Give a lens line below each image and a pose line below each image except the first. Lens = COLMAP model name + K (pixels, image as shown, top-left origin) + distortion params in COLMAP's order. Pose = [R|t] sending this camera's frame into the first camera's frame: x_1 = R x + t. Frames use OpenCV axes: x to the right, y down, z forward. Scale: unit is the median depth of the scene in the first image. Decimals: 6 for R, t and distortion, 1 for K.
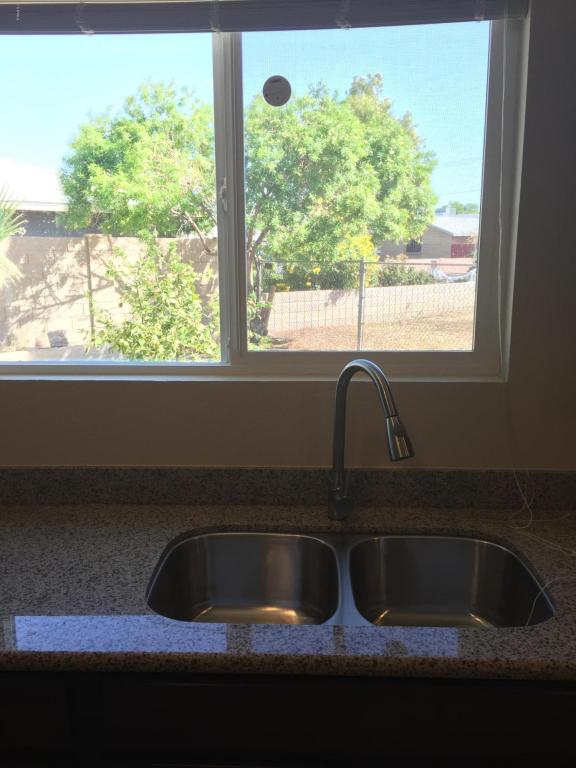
lens RADIAL K [[659.1, 0, 285.5], [0, 659.1, 385.0], [0, 0, 1]] dist [0.051105, -0.025548]
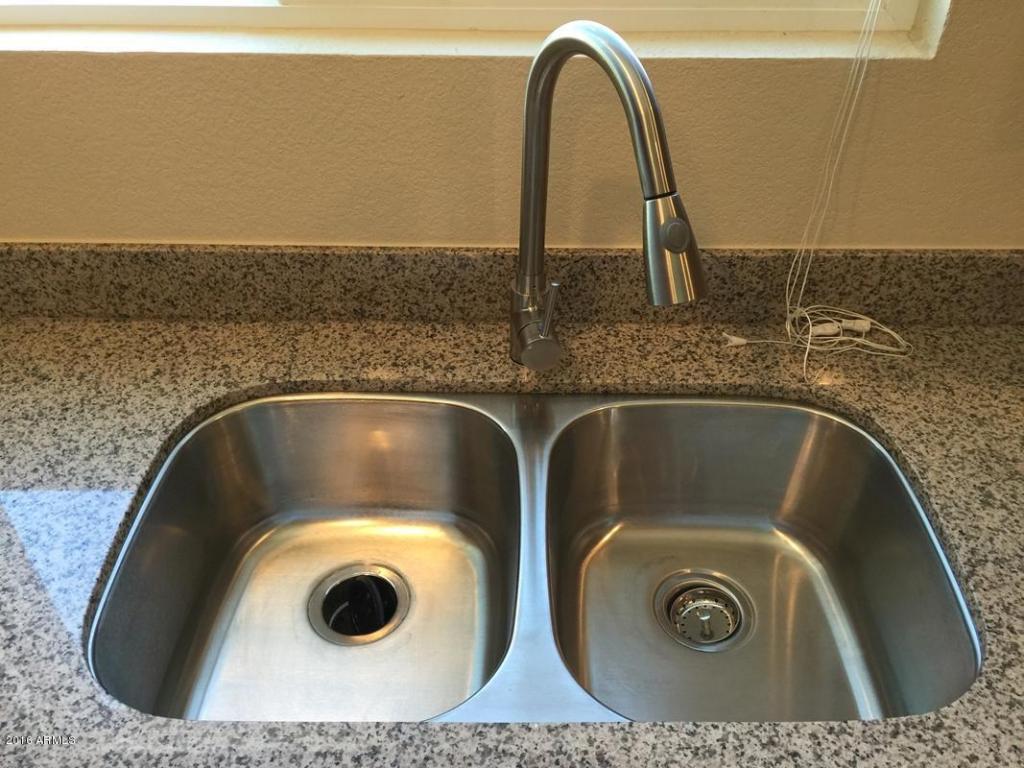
lens RADIAL K [[878.8, 0, 519.2], [0, 878.8, 382.8], [0, 0, 1]] dist [0.051105, -0.025548]
pose [[0.999386, -0.010232, 0.033497, 0.050480], [-0.006087, 0.891087, 0.453792, -0.078948], [-0.034492, -0.453717, 0.890478, 0.420226]]
